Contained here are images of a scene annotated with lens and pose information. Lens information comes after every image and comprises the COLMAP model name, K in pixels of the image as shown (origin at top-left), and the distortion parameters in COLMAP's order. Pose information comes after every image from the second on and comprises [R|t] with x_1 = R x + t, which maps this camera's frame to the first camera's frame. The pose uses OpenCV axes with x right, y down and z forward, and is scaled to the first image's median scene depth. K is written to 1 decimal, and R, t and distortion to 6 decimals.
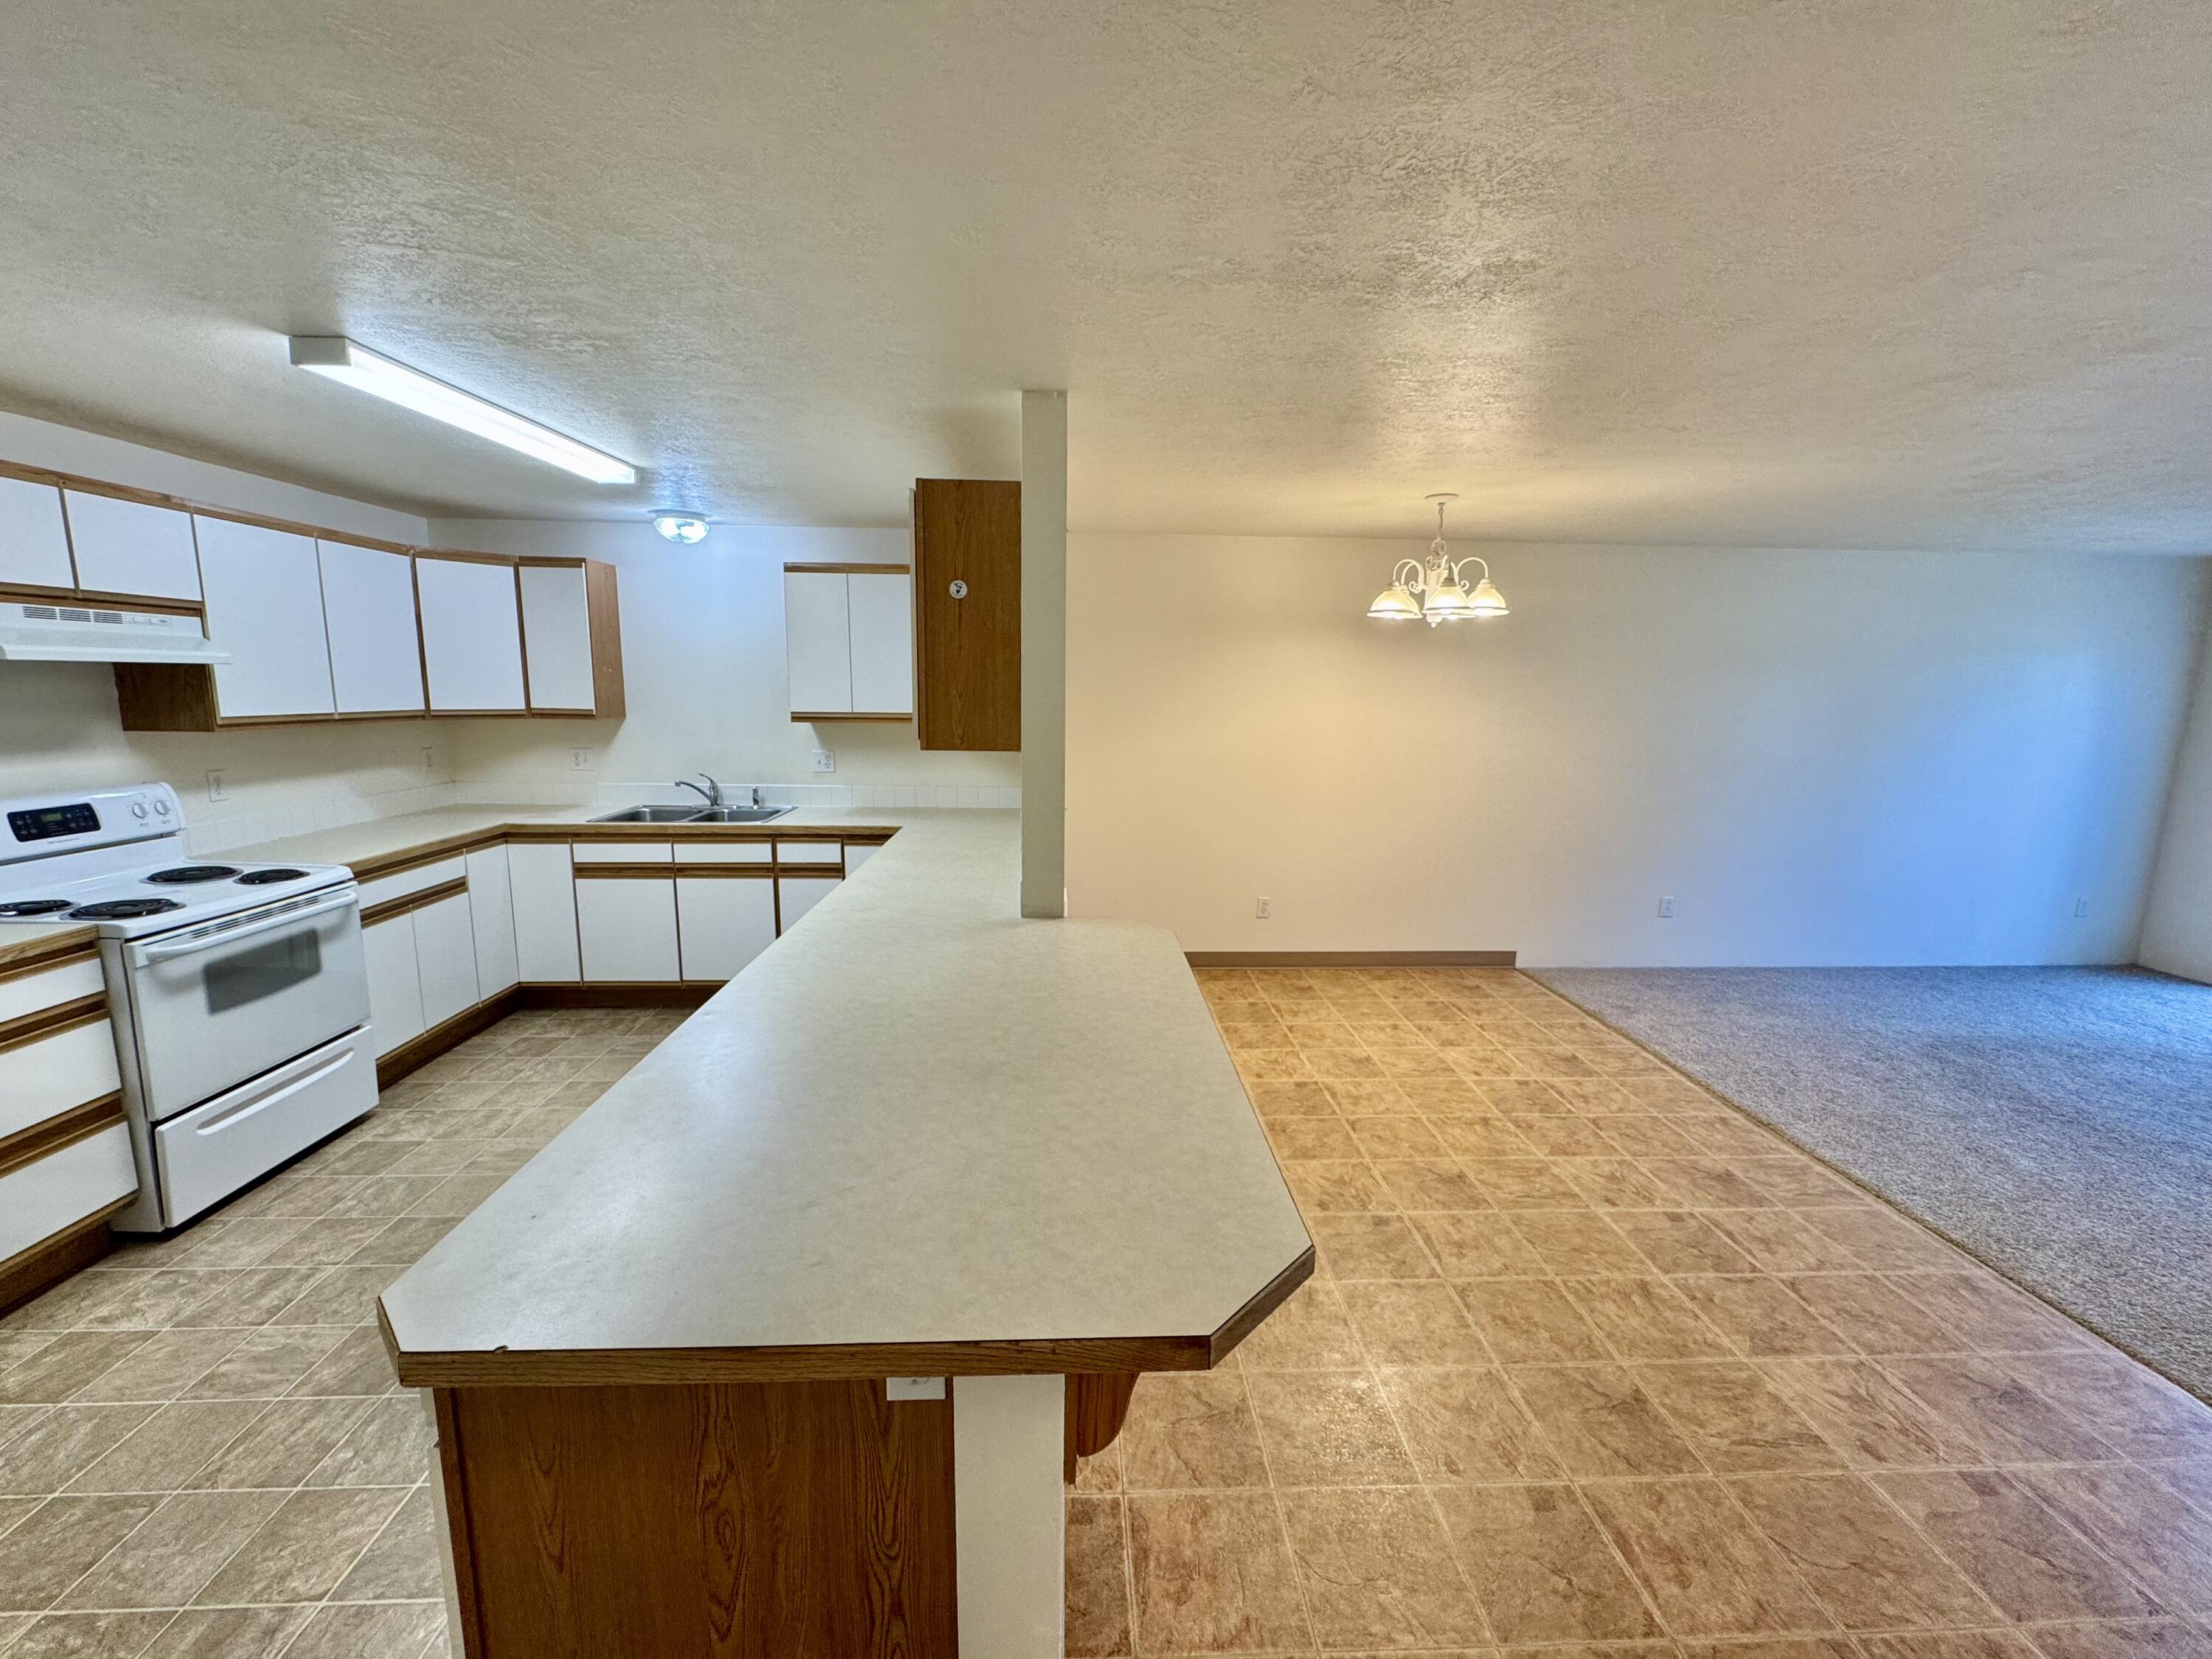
lens RADIAL K [[887.2, 0, 1104.5], [0, 887.2, 829.0], [0, 0, 1]] dist [-0.002268, 0.000578]
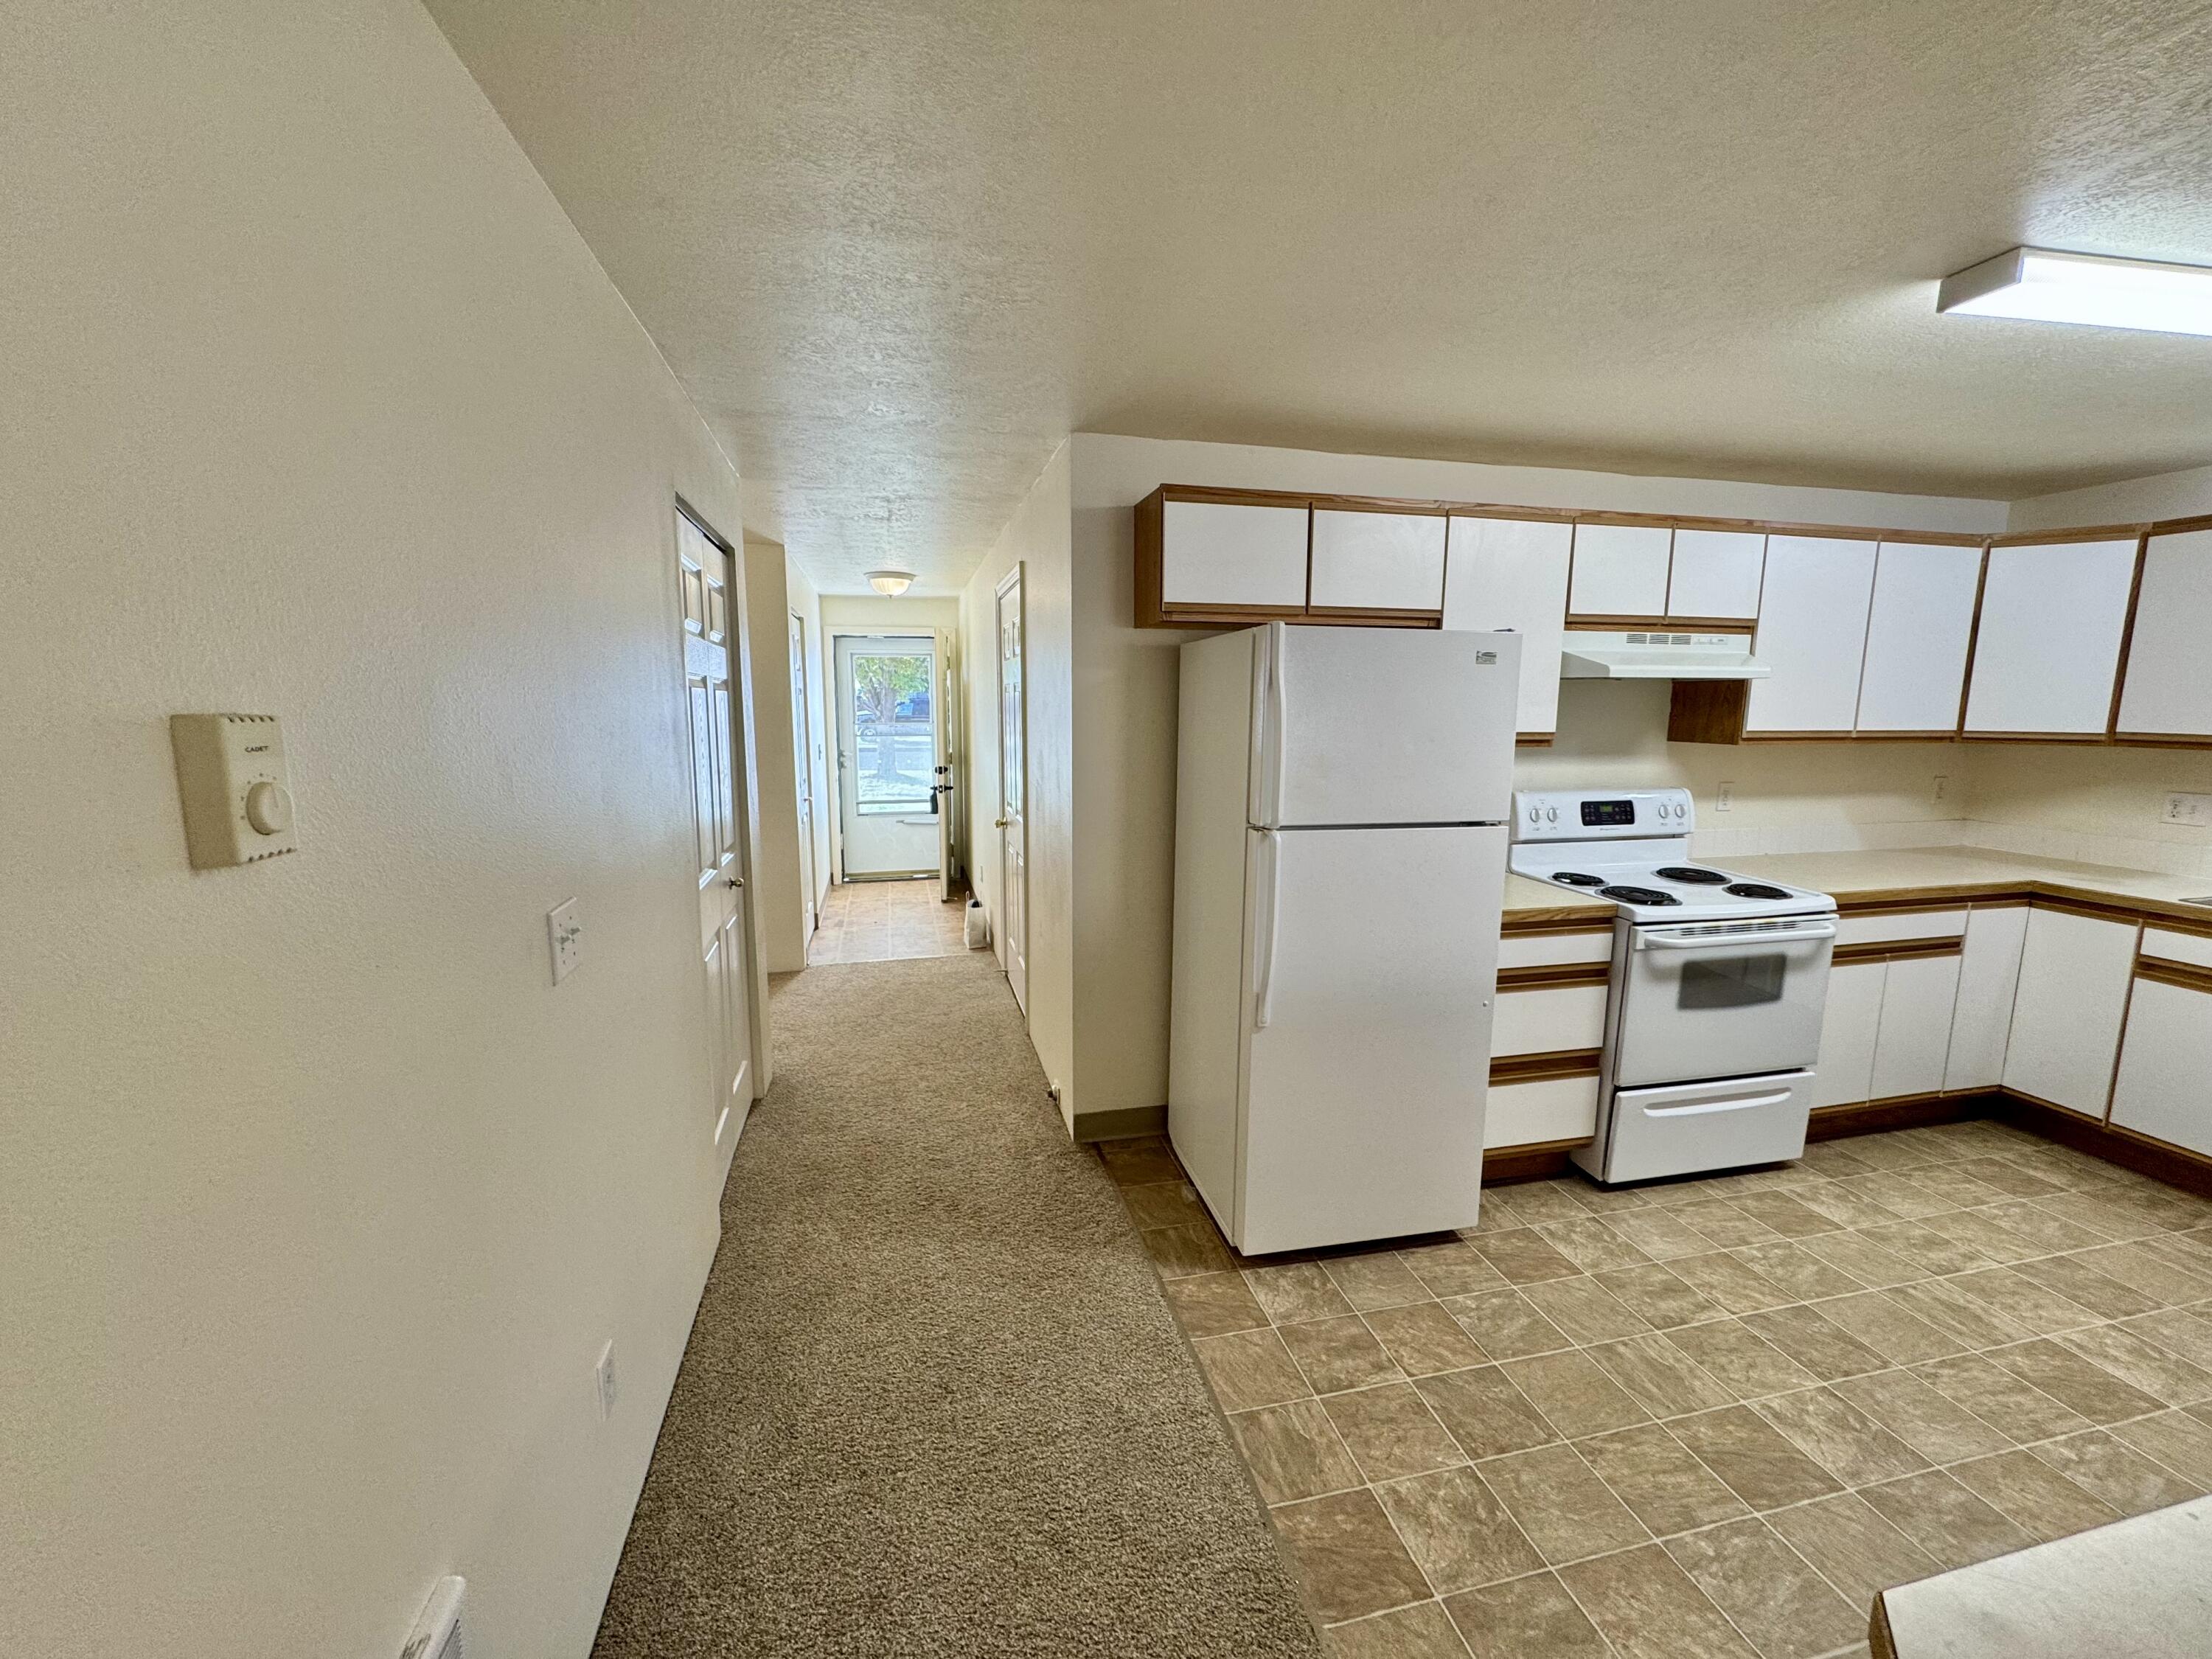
lens RADIAL K [[887.2, 0, 1101.4], [0, 887.2, 829.8], [0, 0, 1]] dist [-0.002268, 0.000578]
pose [[0.185933, 0.128062, -0.974181, -0.142084], [-0.158593, 0.982381, 0.098870, 0.004722], [0.969679, 0.136115, 0.202967, 0.094817]]
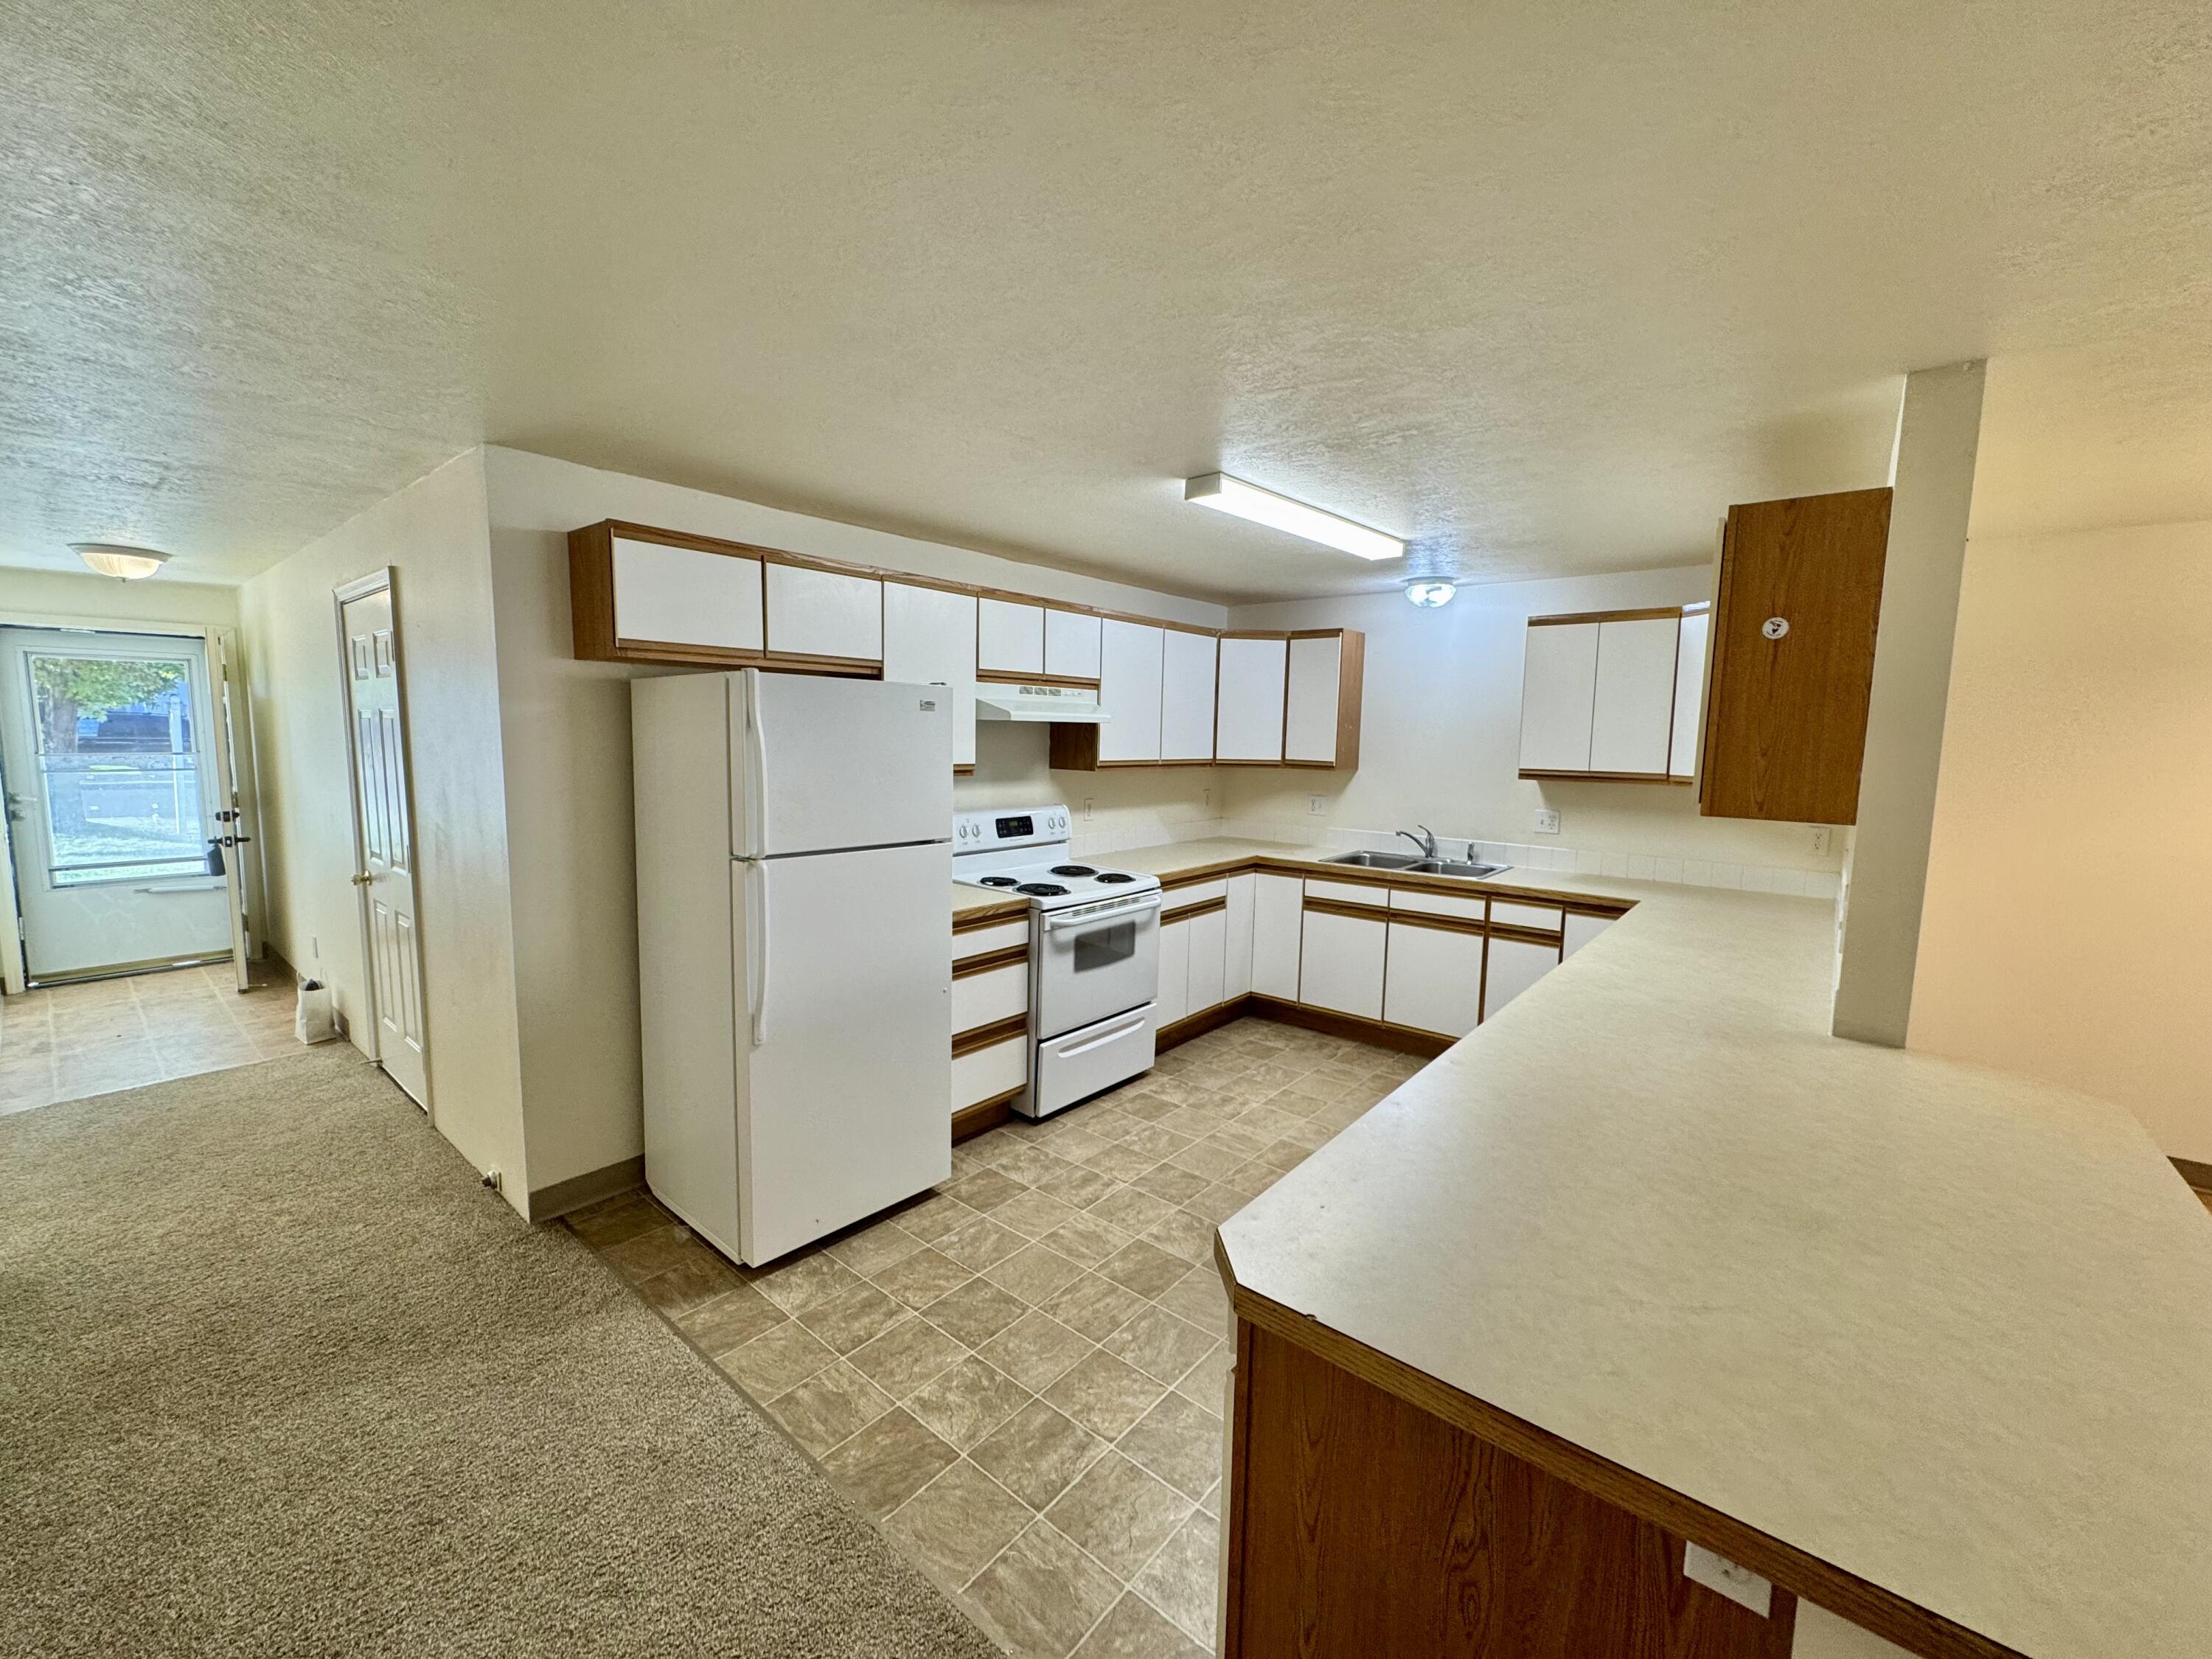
lens RADIAL K [[887.2, 0, 1105.4], [0, 887.2, 830.1], [0, 0, 1]] dist [-0.002268, 0.000578]
pose [[0.739180, 0.073833, -0.669448, -0.058295], [-0.115358, 0.993164, -0.017840, 0.007208], [0.663555, 0.090413, 0.742644, -0.024801]]
